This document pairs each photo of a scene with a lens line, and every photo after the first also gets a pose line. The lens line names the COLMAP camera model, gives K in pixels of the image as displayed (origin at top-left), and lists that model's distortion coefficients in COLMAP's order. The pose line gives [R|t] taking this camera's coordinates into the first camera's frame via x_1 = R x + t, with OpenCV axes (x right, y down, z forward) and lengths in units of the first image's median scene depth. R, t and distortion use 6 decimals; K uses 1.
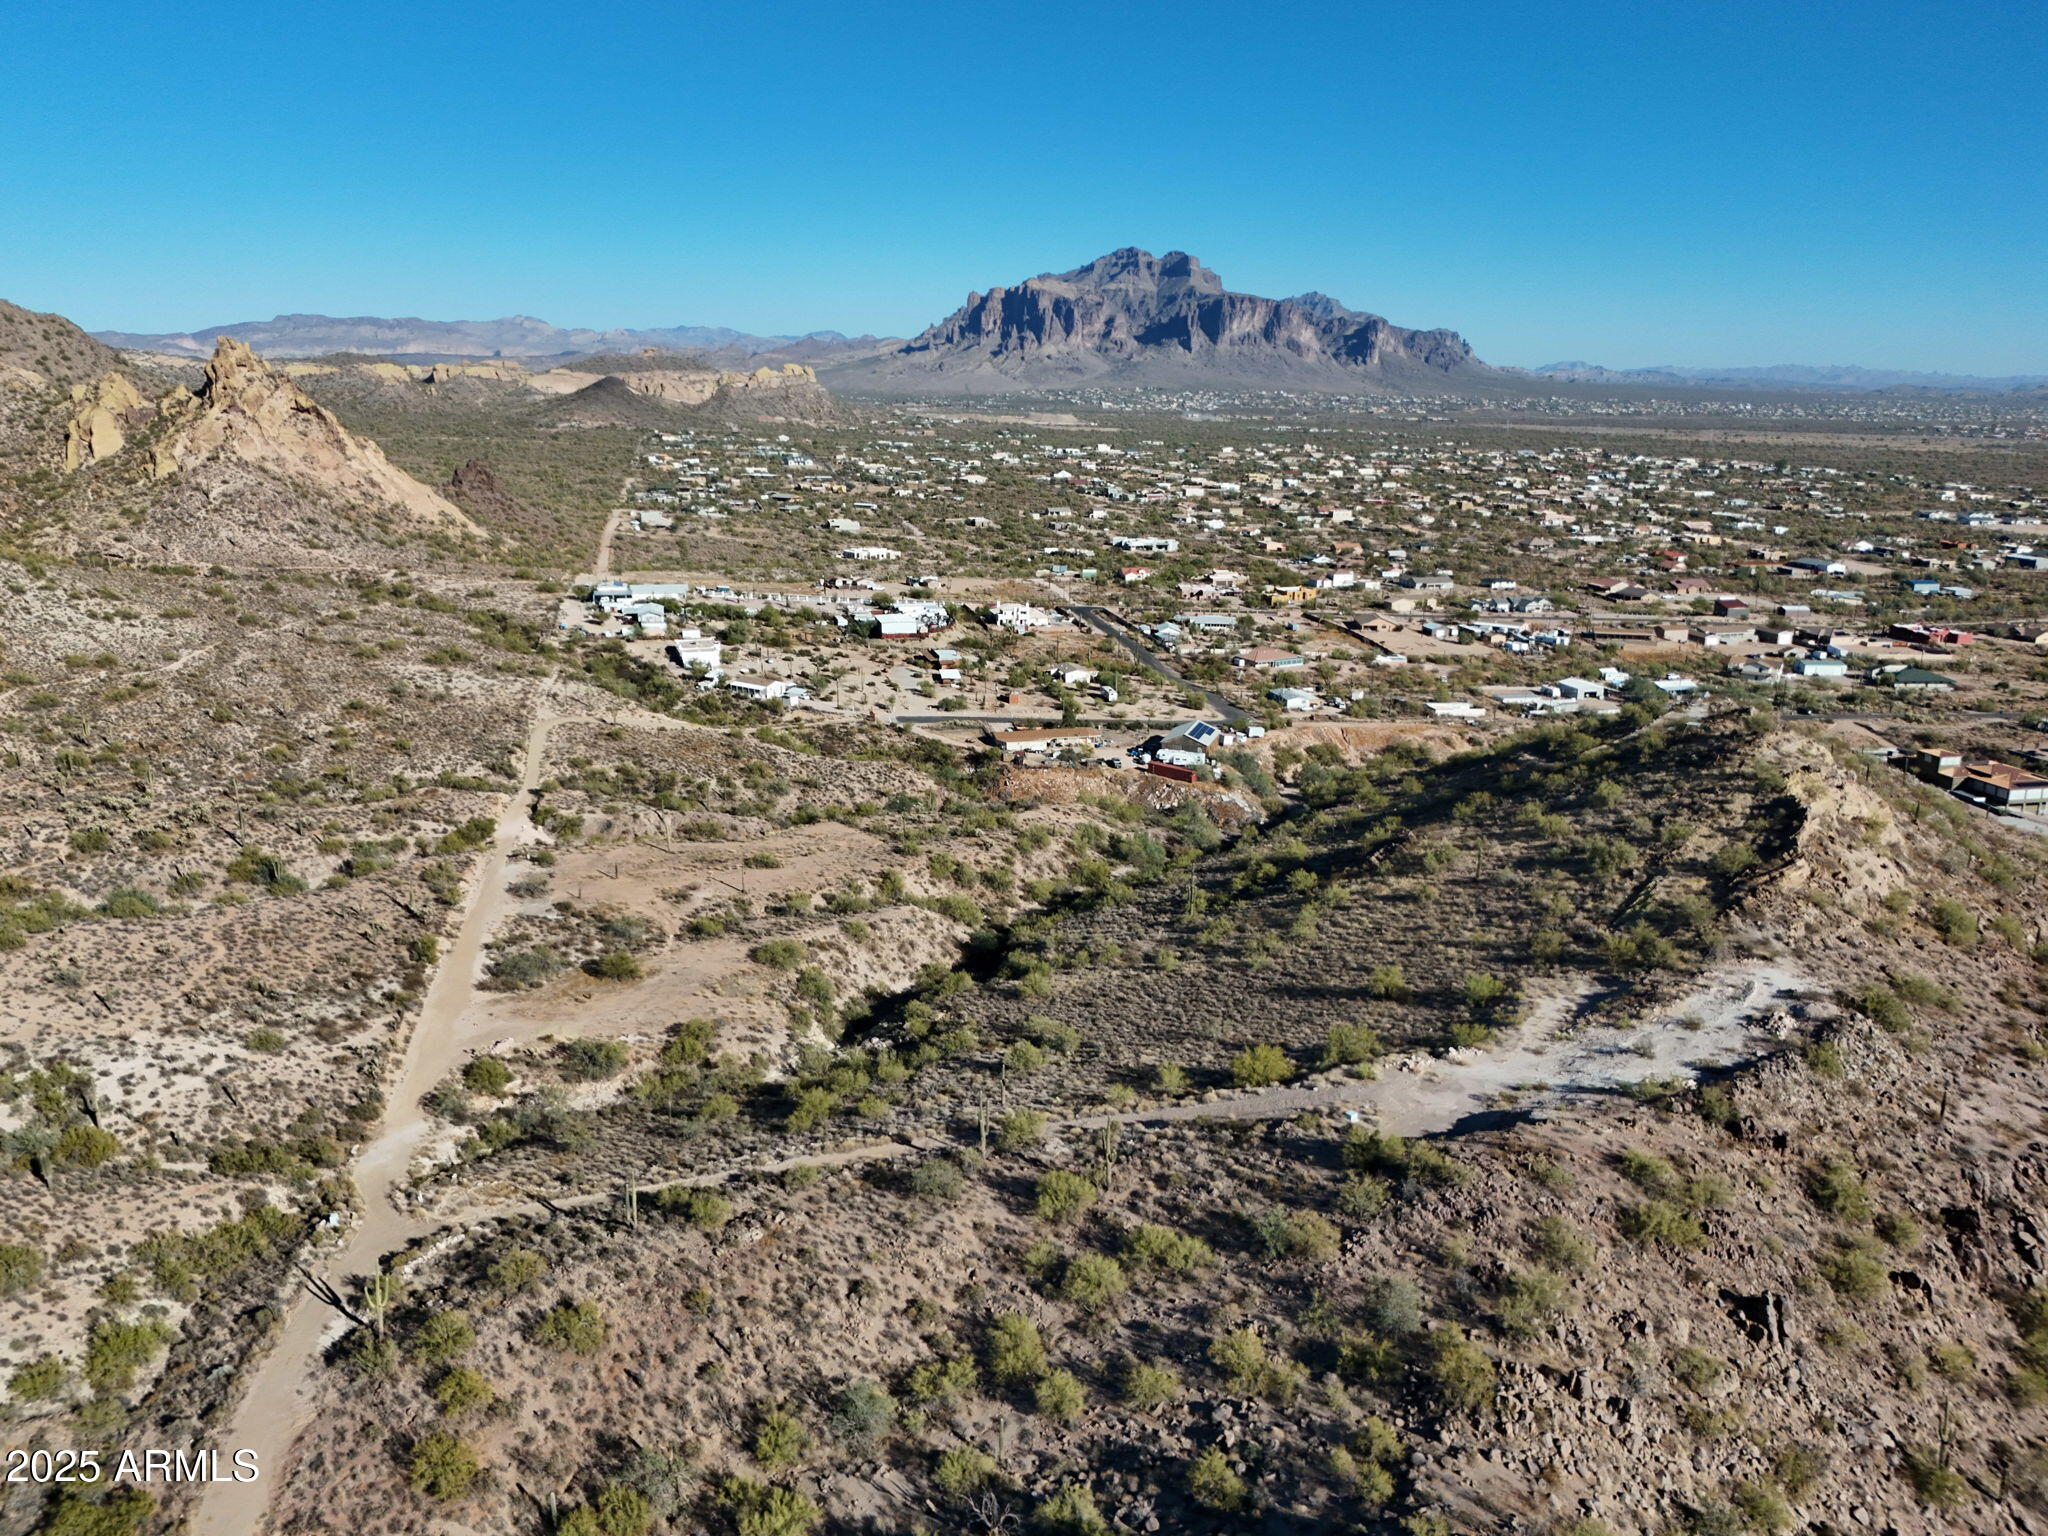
lens RADIAL K [[1502.8, 0, 1026.6], [0, 1502.8, 780.2], [0, 0, 1]] dist [0.077076, -0.077168]
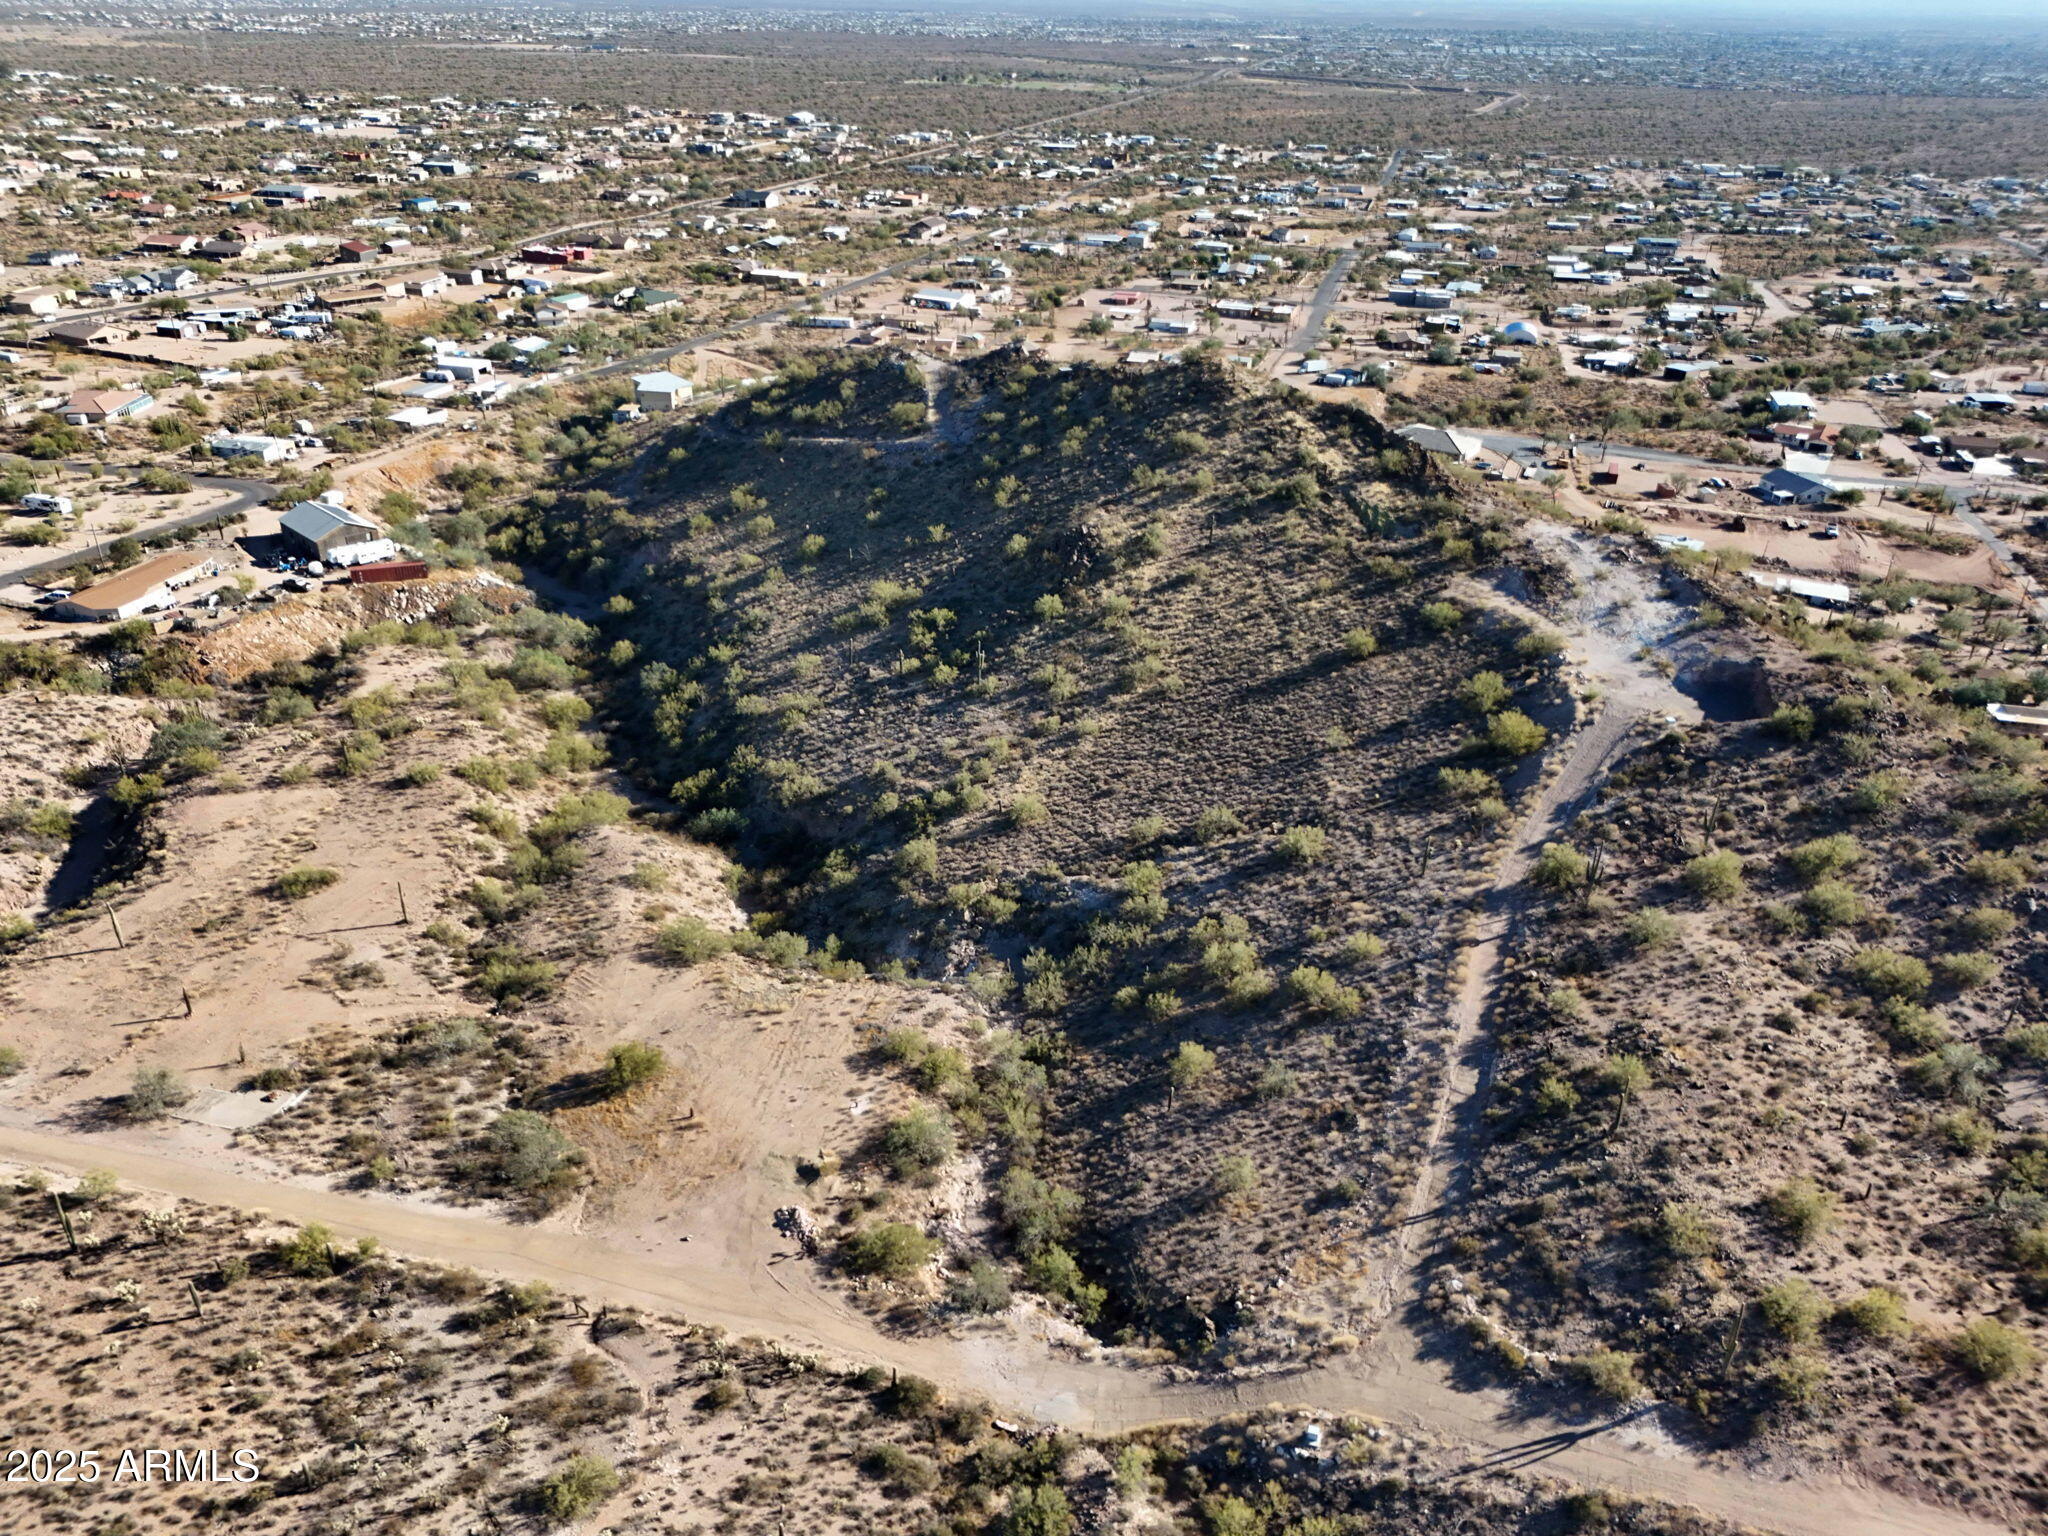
lens RADIAL K [[1506.3, 0, 1024.0], [0, 1506.3, 768.0], [0, 0, 1]] dist [0.075085, -0.072731]
pose [[0.465118, -0.405798, 0.786761, -0.145865], [0.214512, 0.913923, 0.344571, -0.040525], [-0.858866, 0.008504, 0.512130, 0.116717]]
